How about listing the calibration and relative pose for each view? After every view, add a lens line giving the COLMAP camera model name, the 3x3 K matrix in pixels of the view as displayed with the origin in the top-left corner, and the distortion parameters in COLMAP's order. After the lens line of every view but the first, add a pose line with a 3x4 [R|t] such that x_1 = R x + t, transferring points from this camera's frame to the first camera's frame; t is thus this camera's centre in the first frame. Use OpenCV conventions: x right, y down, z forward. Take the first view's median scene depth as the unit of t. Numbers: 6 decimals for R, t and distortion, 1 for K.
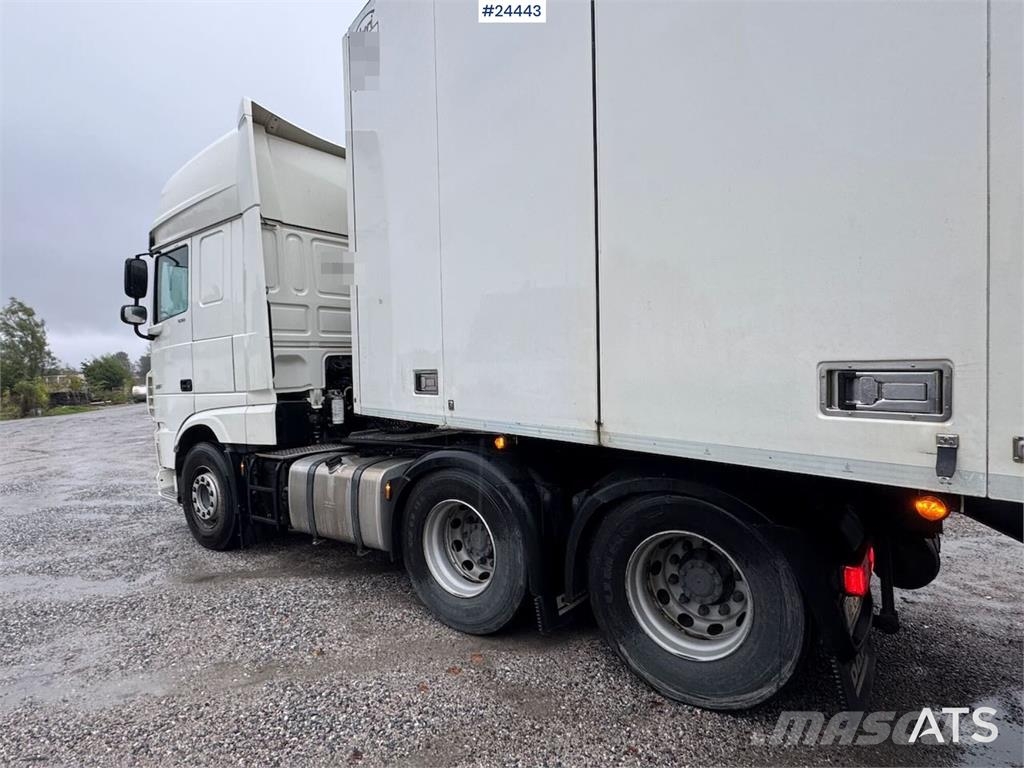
lens RADIAL K [[568.2, 0, 512.0], [0, 568.2, 384.0], [0, 0, 1]] dist [0.004941, -0.013792]
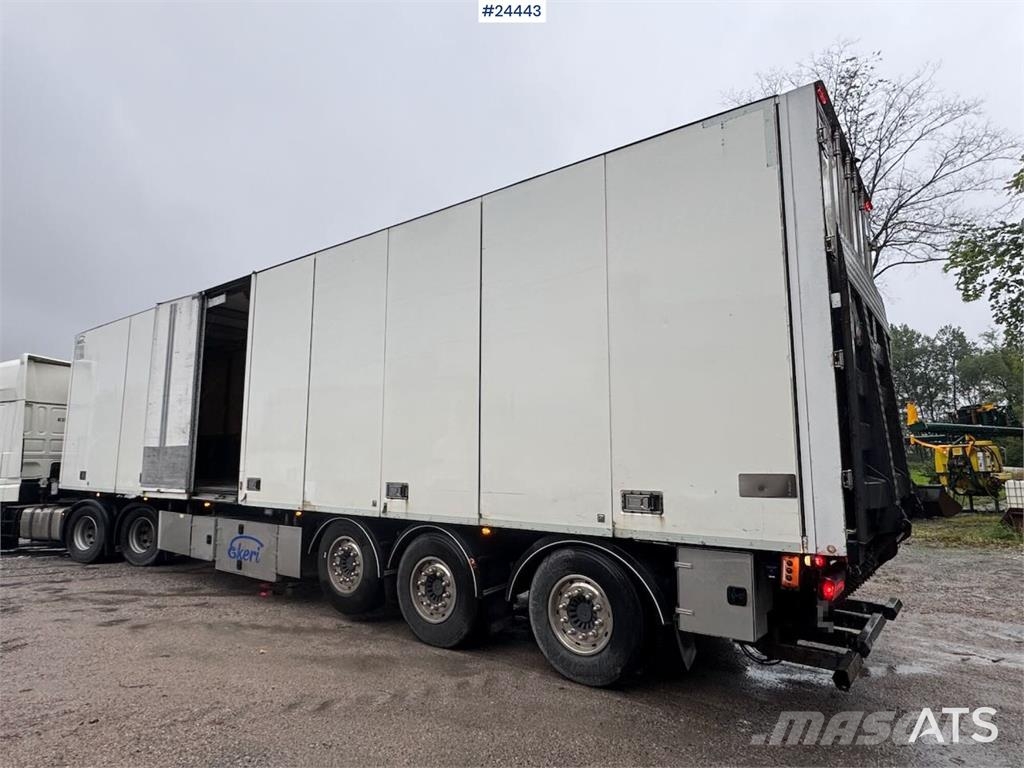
lens RADIAL K [[568.2, 0, 512.0], [0, 568.2, 384.0], [0, 0, 1]] dist [0.004941, -0.013792]
pose [[0.956257, 0.062572, 0.285758, 0.905144], [-0.013741, 0.985385, -0.169788, -0.002080], [-0.292205, 0.158435, 0.943141, -2.021223]]
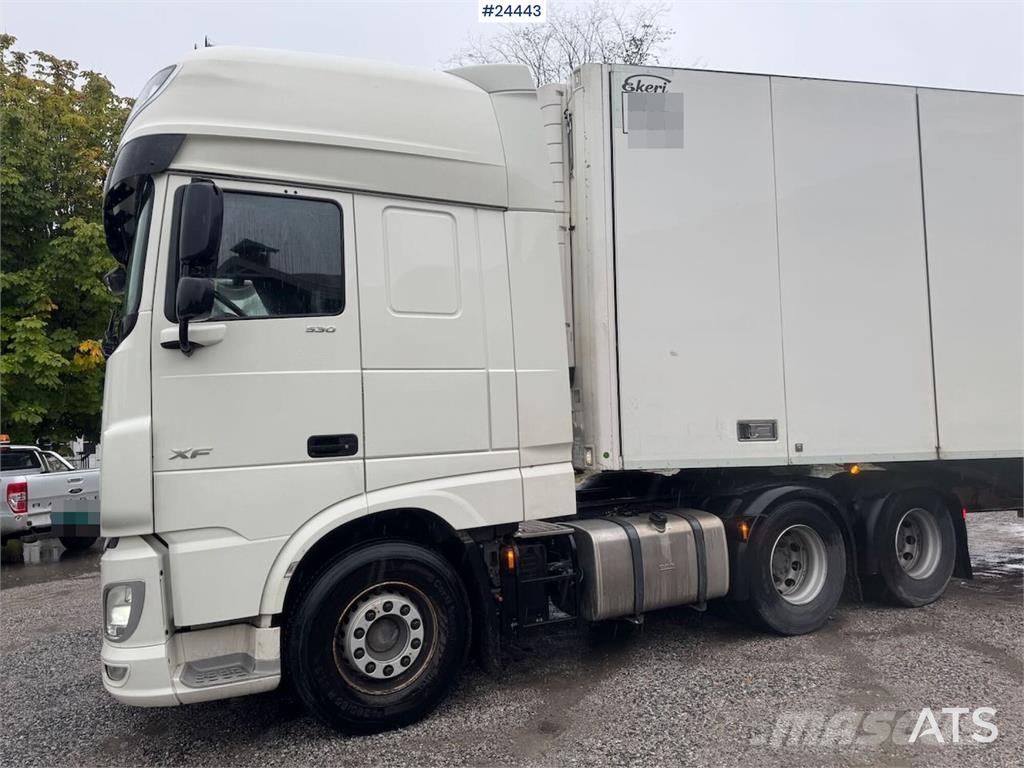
lens RADIAL K [[714.5, 0, 512.0], [0, 714.5, 384.0], [0, 0, 1]] dist [0.094334, -0.140673]
pose [[0.437900, 0.076315, 0.895779, -1.470940], [0.041263, 0.993635, -0.104823, 0.030967], [-0.898076, 0.082864, 0.431963, 0.689282]]
